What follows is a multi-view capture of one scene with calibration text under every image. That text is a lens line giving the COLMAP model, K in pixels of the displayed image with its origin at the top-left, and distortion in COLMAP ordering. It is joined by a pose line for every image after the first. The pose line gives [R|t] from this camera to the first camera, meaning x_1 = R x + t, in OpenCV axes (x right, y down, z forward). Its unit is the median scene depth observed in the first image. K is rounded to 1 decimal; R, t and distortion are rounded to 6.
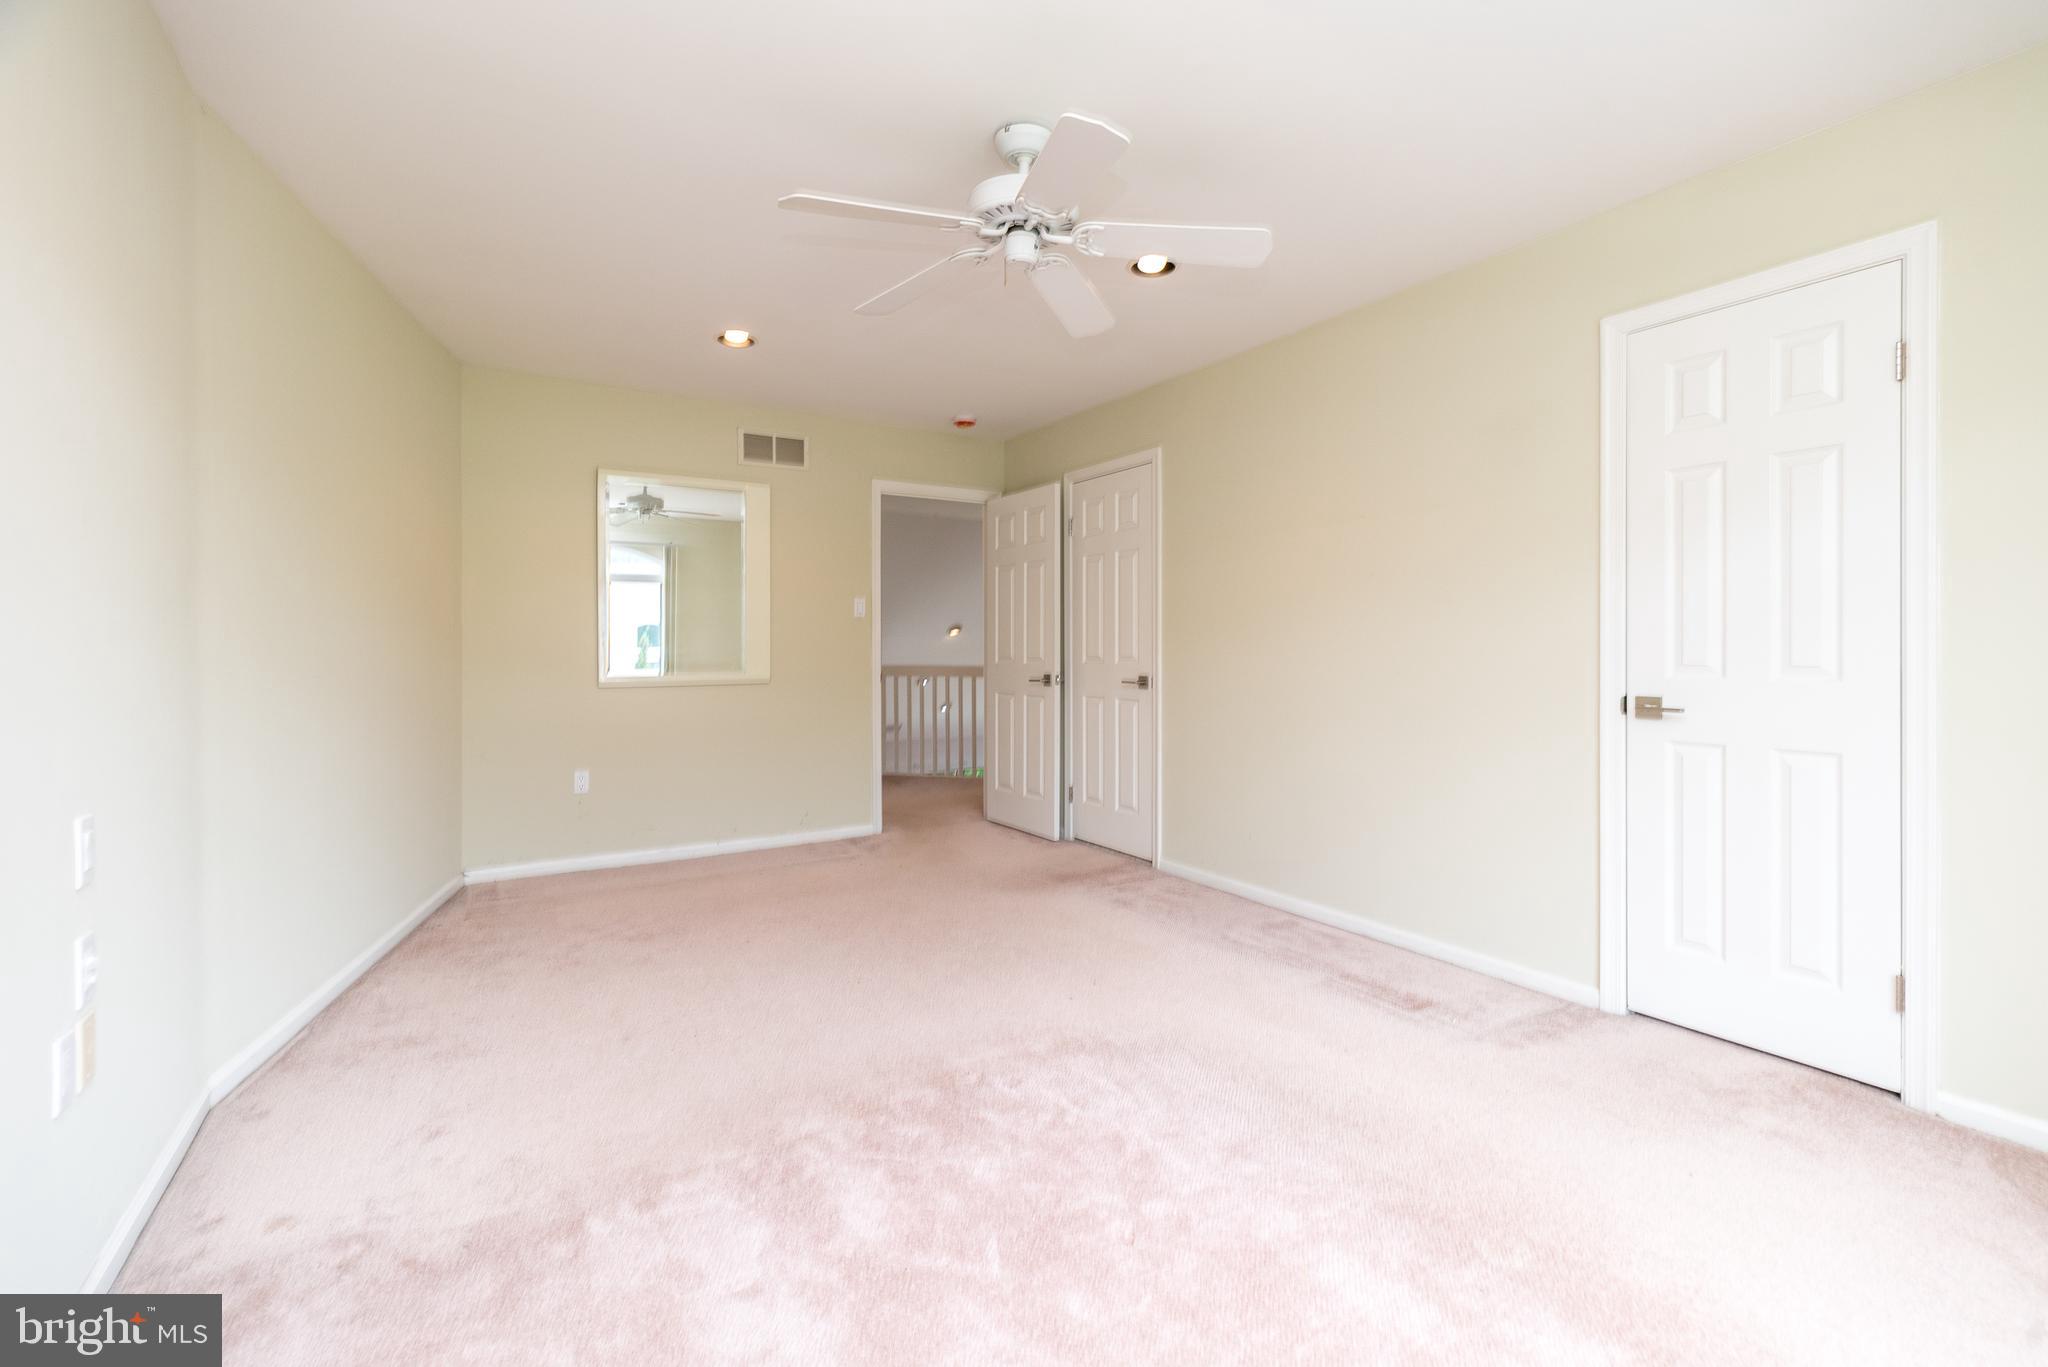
lens RADIAL K [[902.5, 0, 1025.1], [0, 902.5, 655.7], [0, 0, 1]] dist [-0.001833, -0.000147]
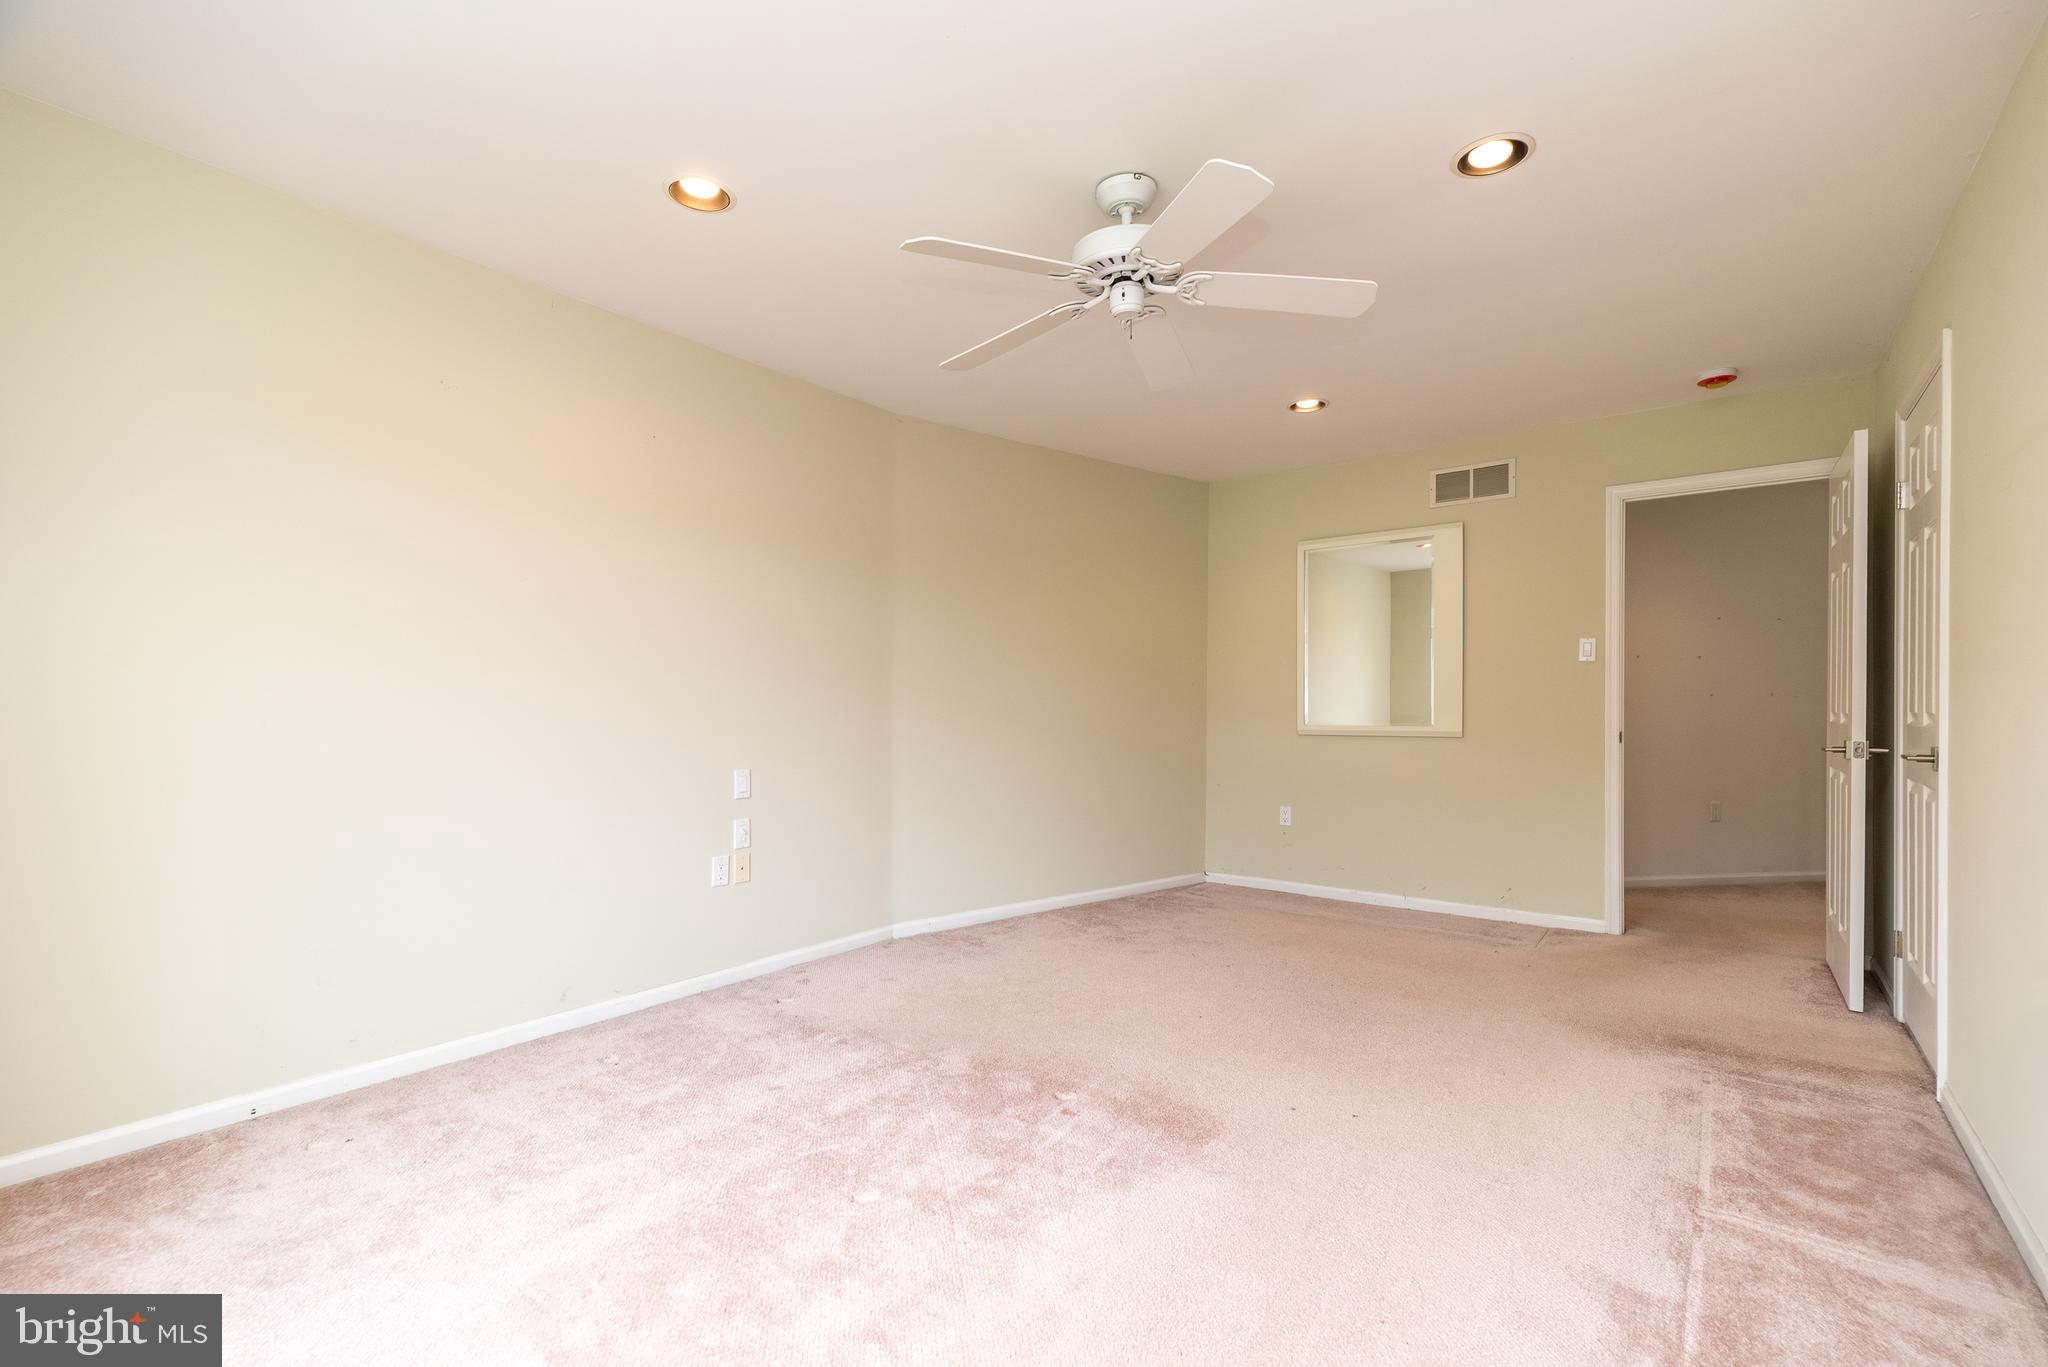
lens RADIAL K [[898.6, 0, 1022.7], [0, 898.6, 711.0], [0, 0, 1]] dist [-0.000985, -0.000113]
pose [[0.328398, 0.009988, -0.944487, 0.442413], [-0.002643, 0.999950, 0.009656, -0.005224], [0.944536, -0.000675, 0.328408, 0.272185]]
